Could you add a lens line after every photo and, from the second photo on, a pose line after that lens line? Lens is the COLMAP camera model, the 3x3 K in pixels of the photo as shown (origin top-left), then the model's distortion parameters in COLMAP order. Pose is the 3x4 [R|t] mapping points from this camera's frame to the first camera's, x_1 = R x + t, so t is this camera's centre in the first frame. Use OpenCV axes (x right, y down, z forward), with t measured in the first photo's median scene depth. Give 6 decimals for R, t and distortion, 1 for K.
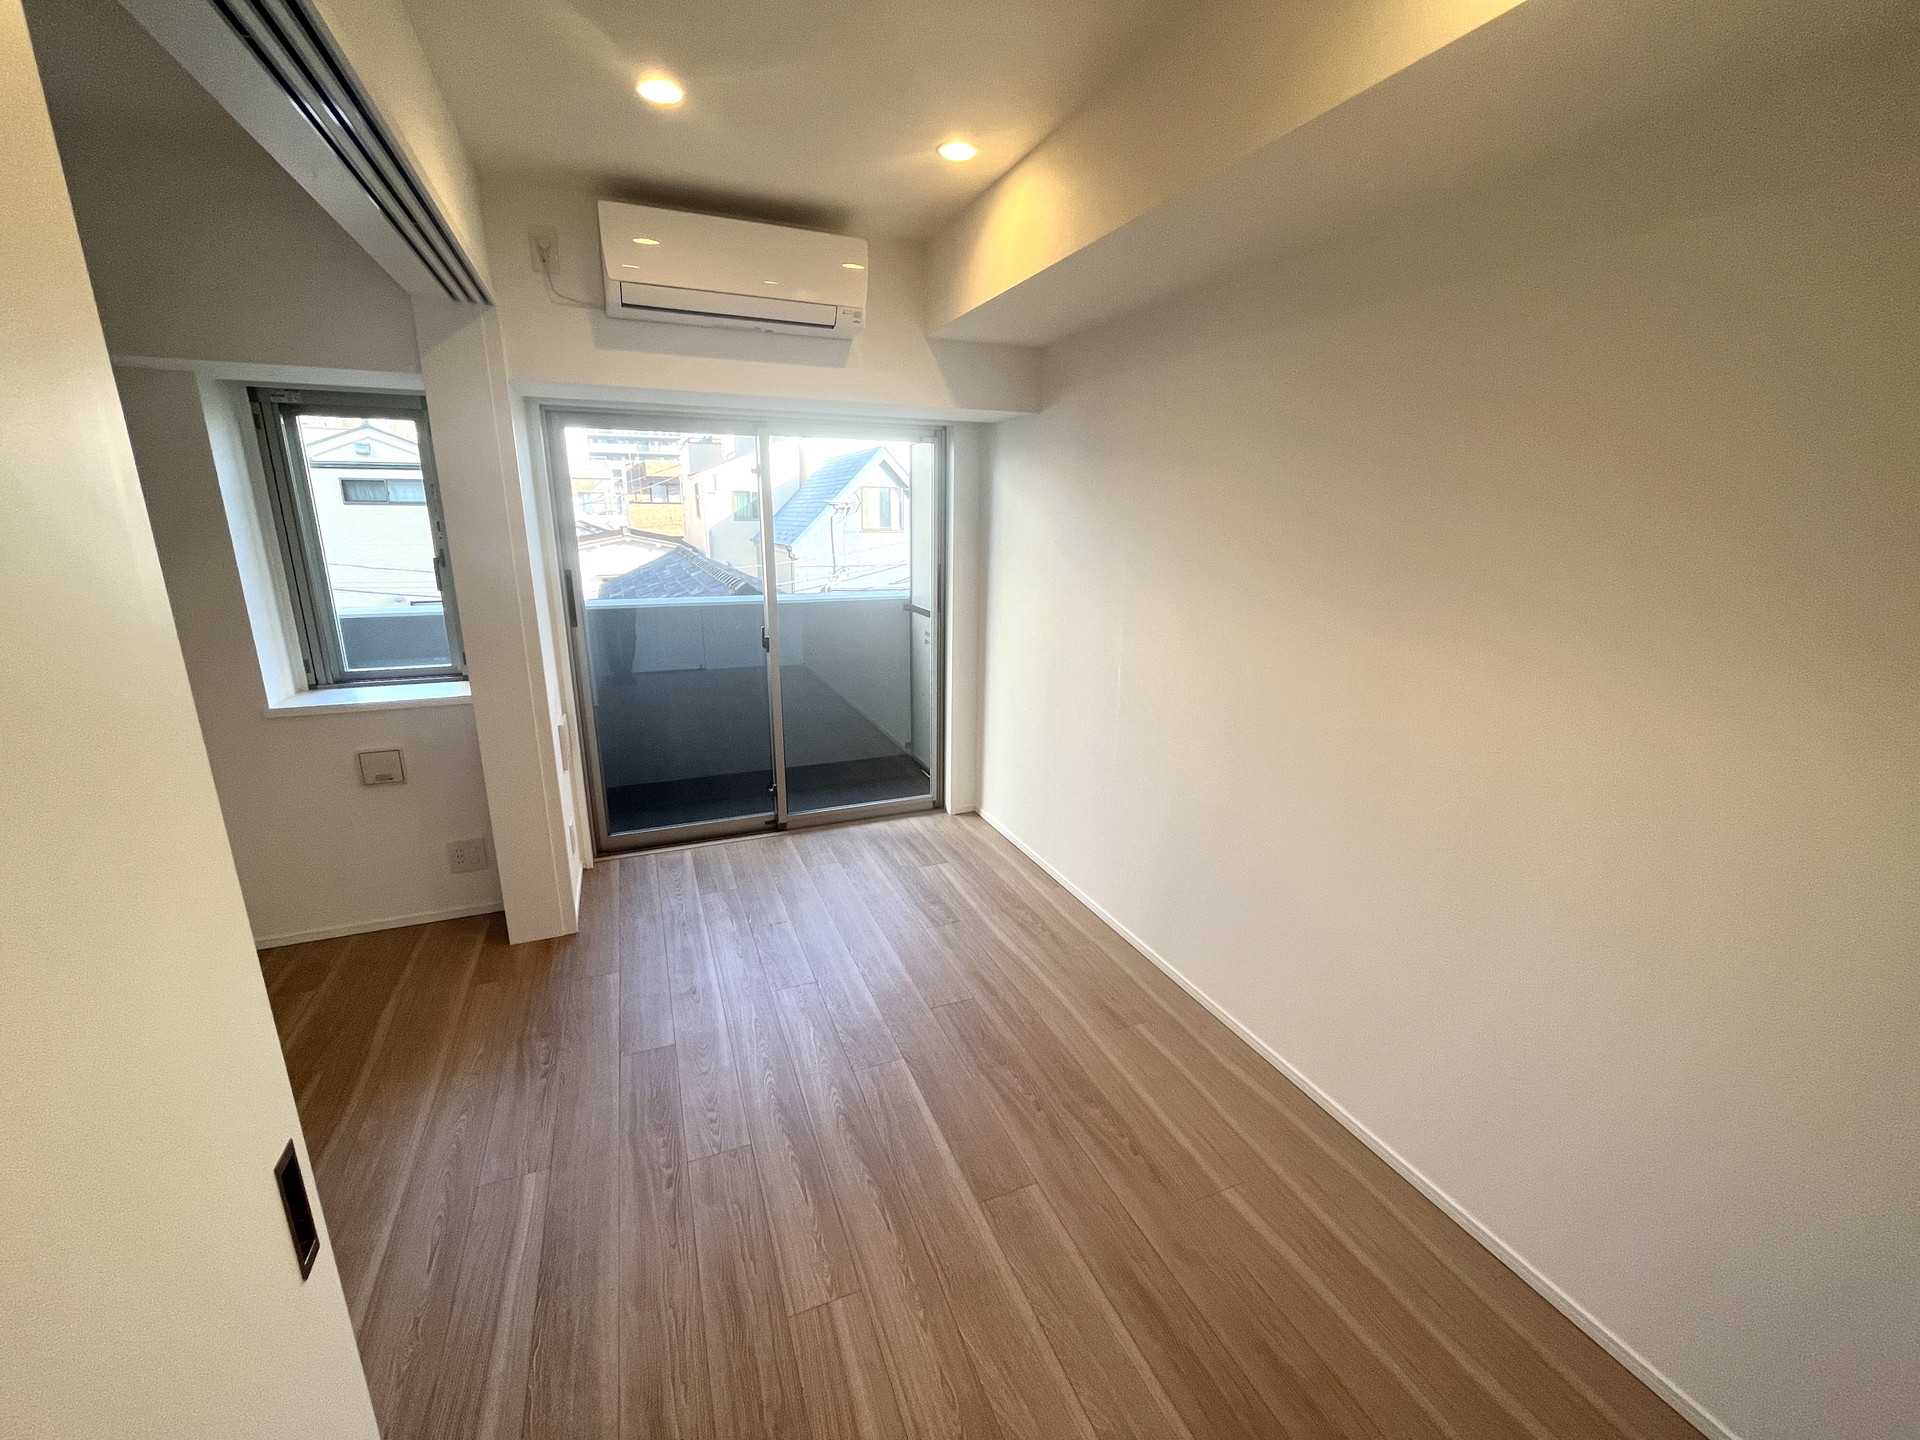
lens RADIAL K [[777.7, 0, 959.5], [0, 777.7, 716.1], [0, 0, 1]] dist [-0.000522, -0.000618]
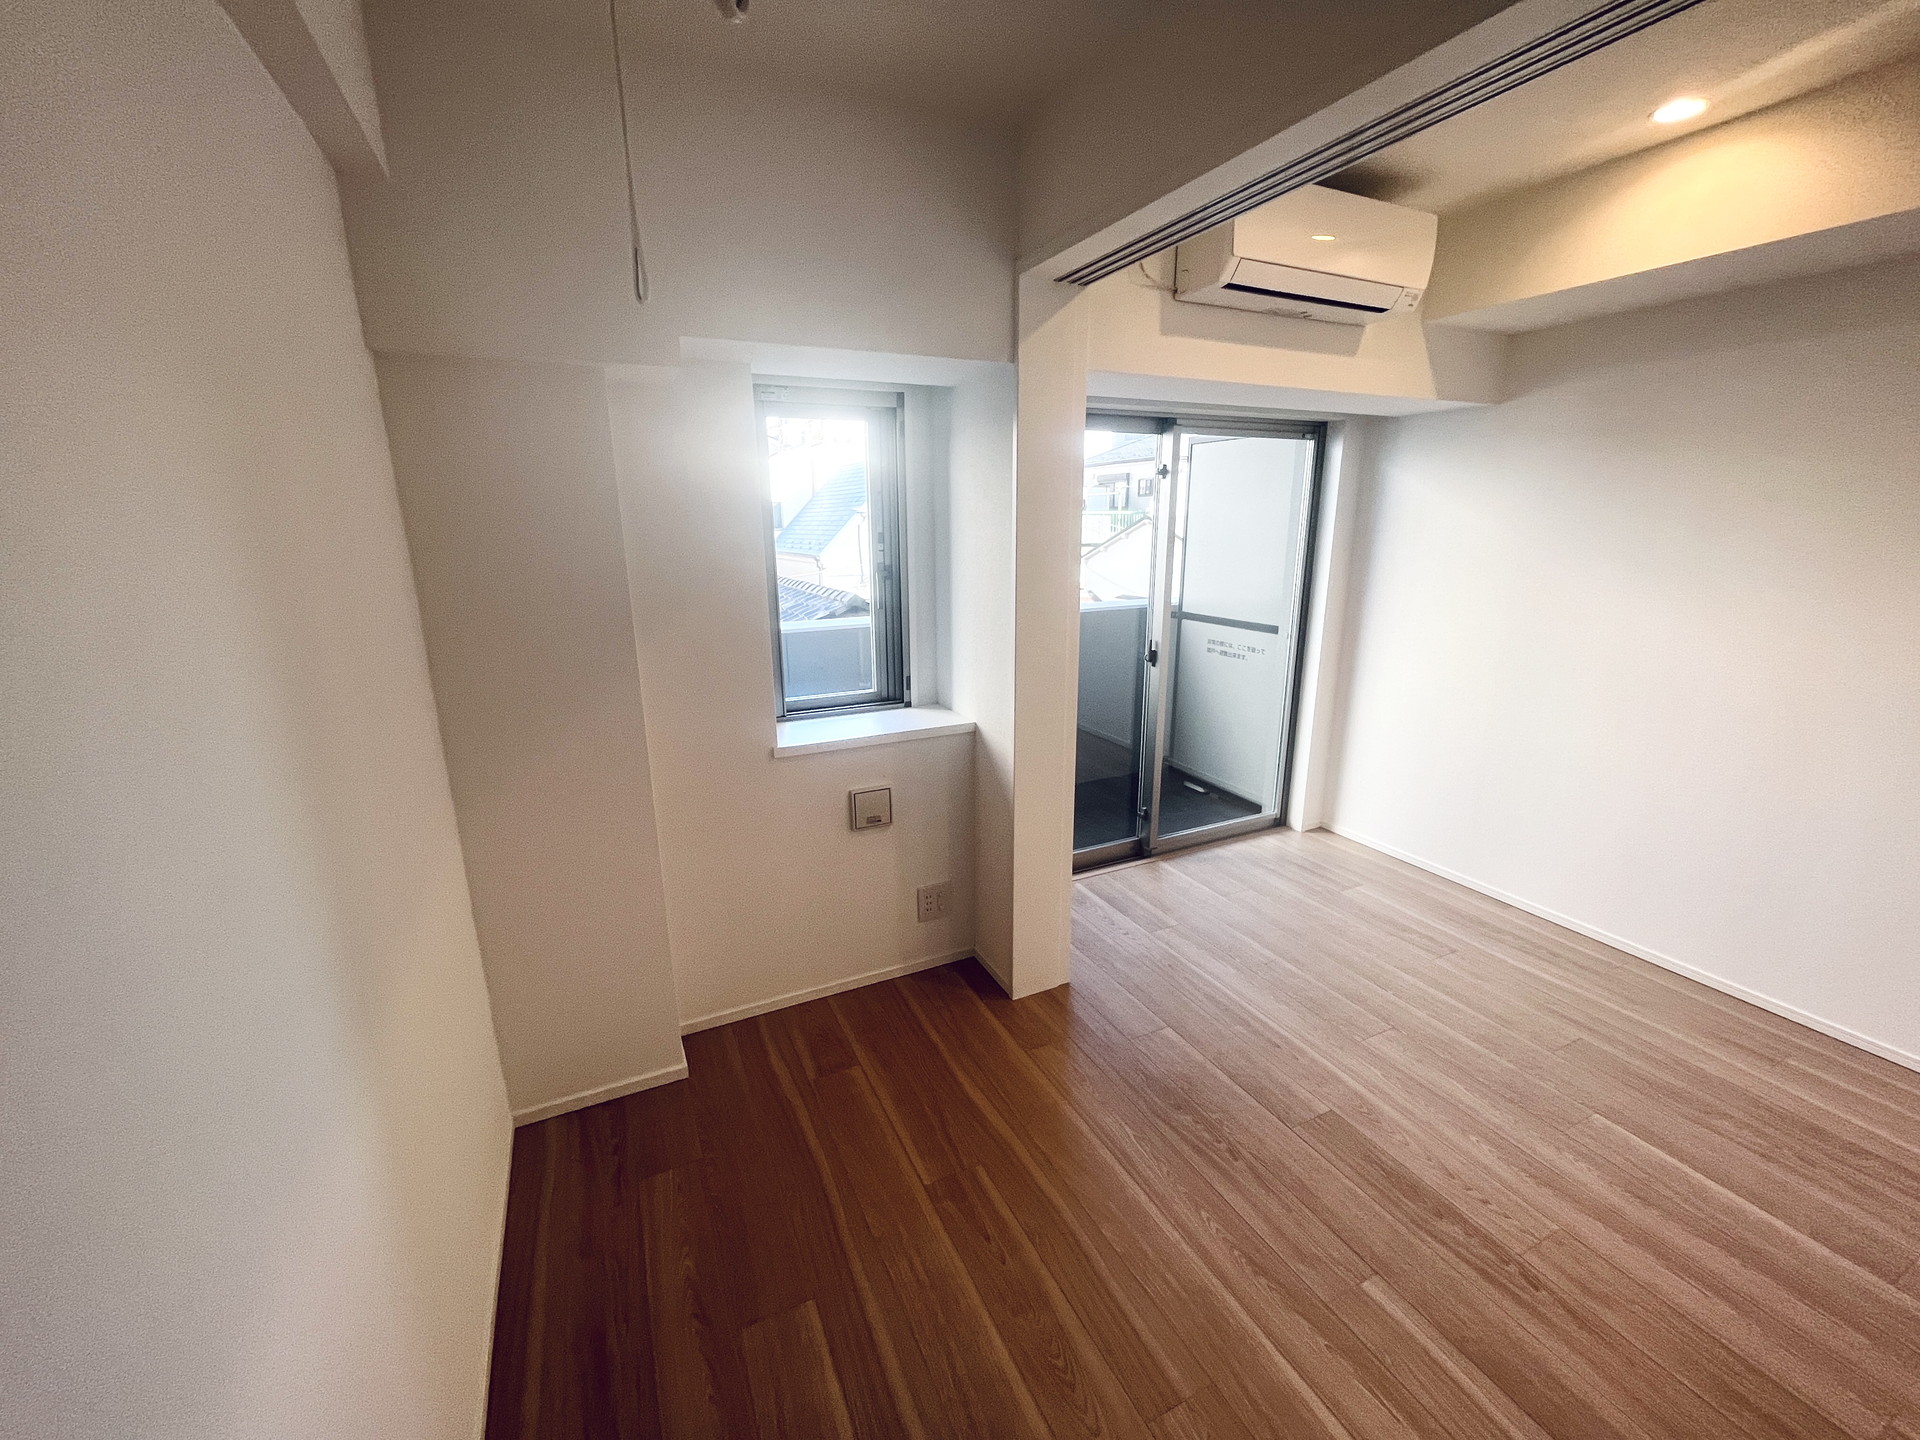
lens RADIAL K [[777.7, 0, 958.7], [0, 777.7, 718.0], [0, 0, 1]] dist [-0.000522, -0.000618]
pose [[0.998874, -0.031912, 0.035118, -0.667362], [0.032054, 0.999480, -0.003484, -0.031545], [-0.034989, 0.004605, 0.999377, 0.098529]]
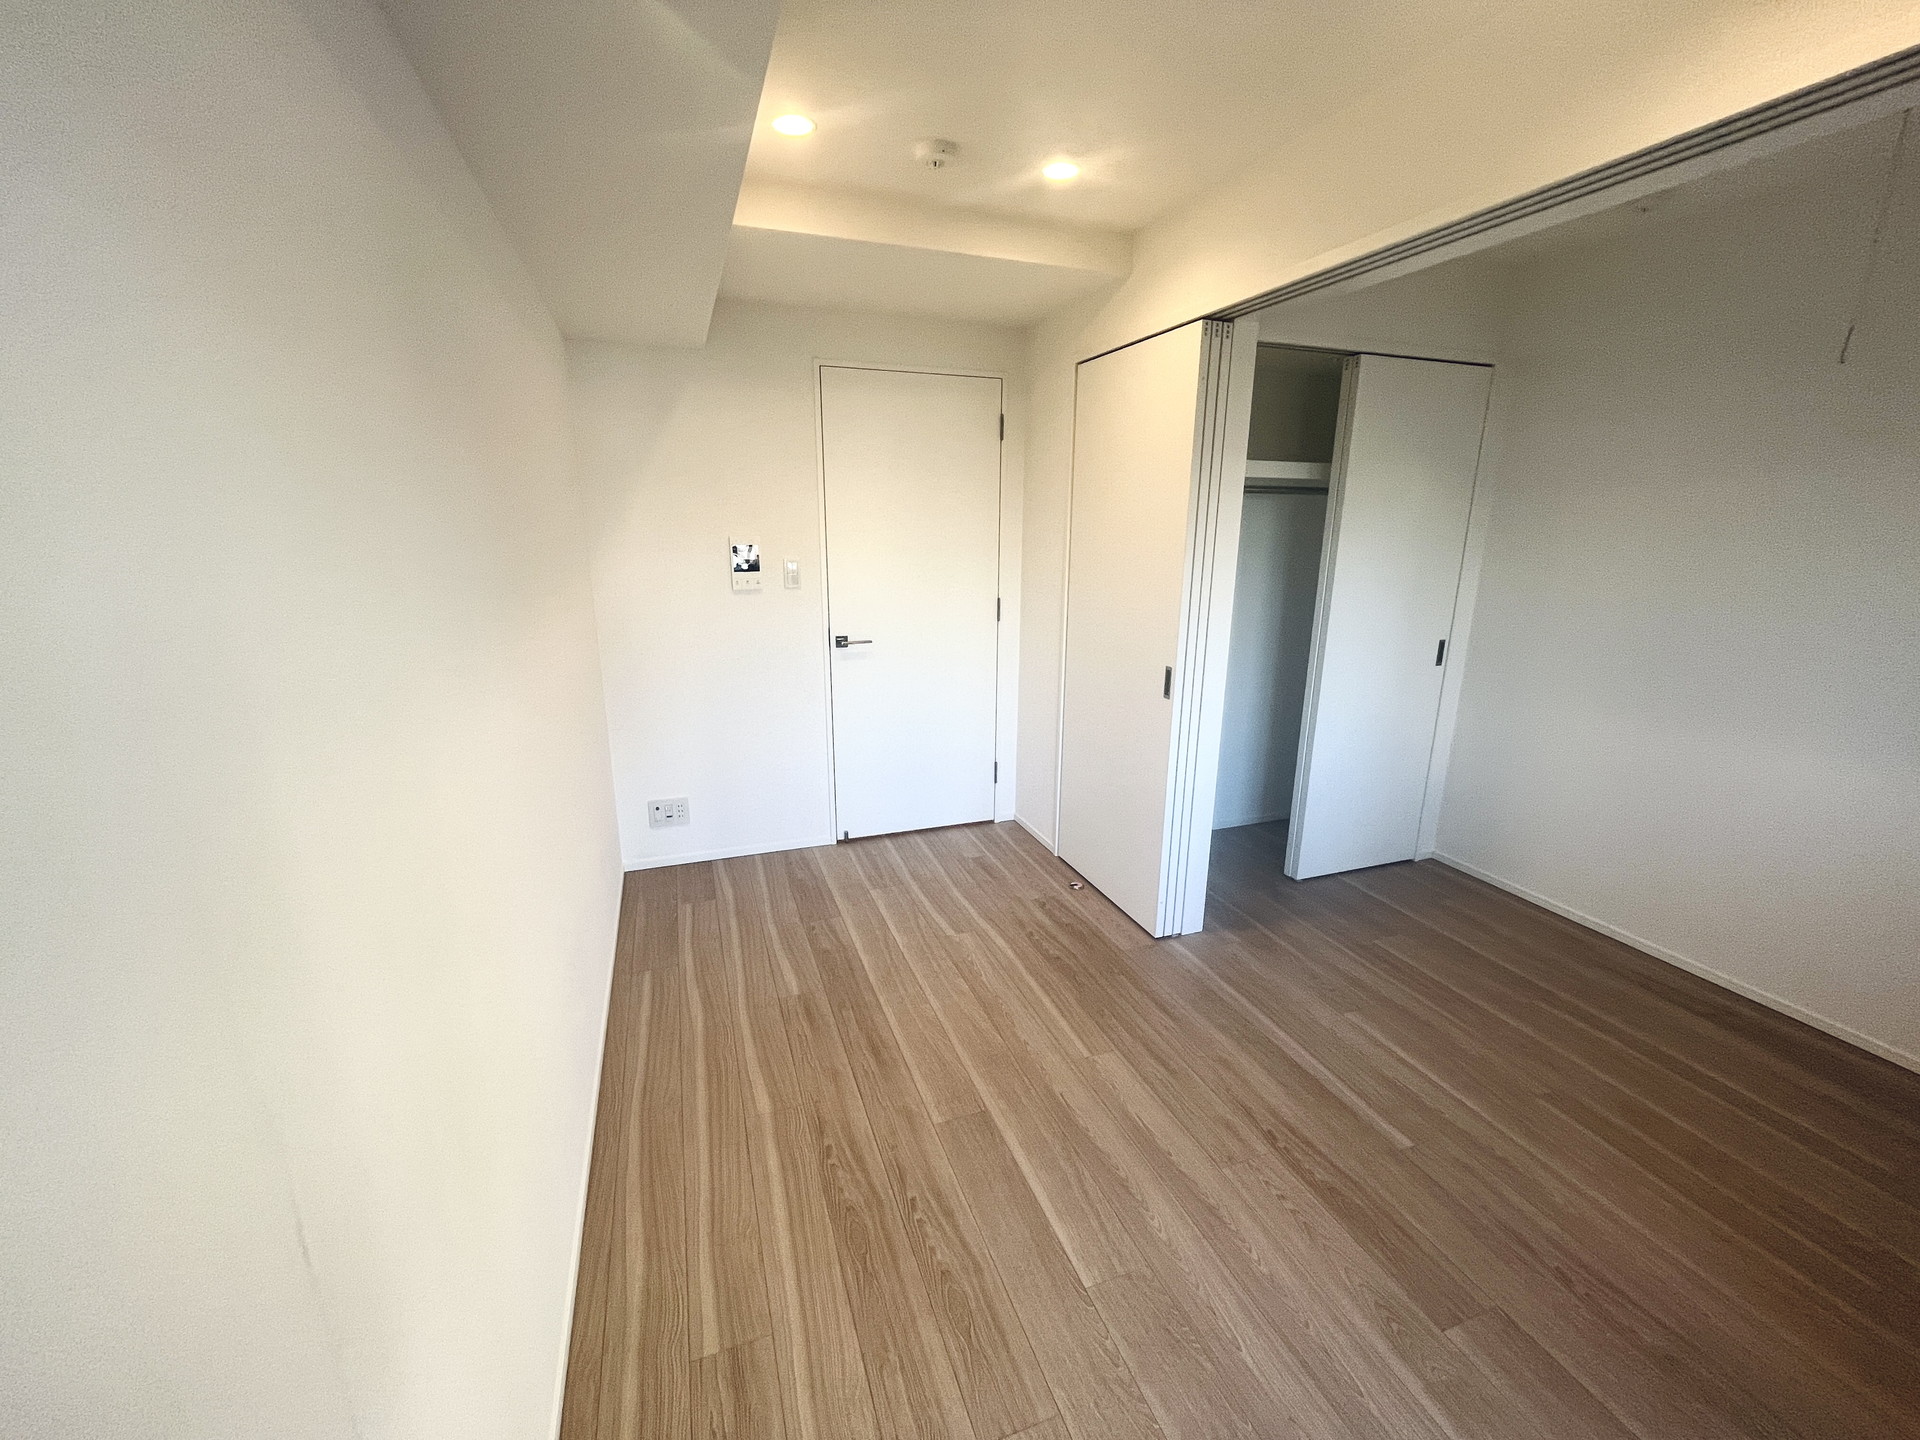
lens RADIAL K [[777.7, 0, 960.3], [0, 777.7, 728.1], [0, 0, 1]] dist [-0.000522, -0.000618]
pose [[-0.998694, -0.030519, 0.040971, 0.022340], [-0.006318, 0.869578, 0.493756, -0.278140], [-0.050696, 0.492852, -0.868635, 1.099560]]
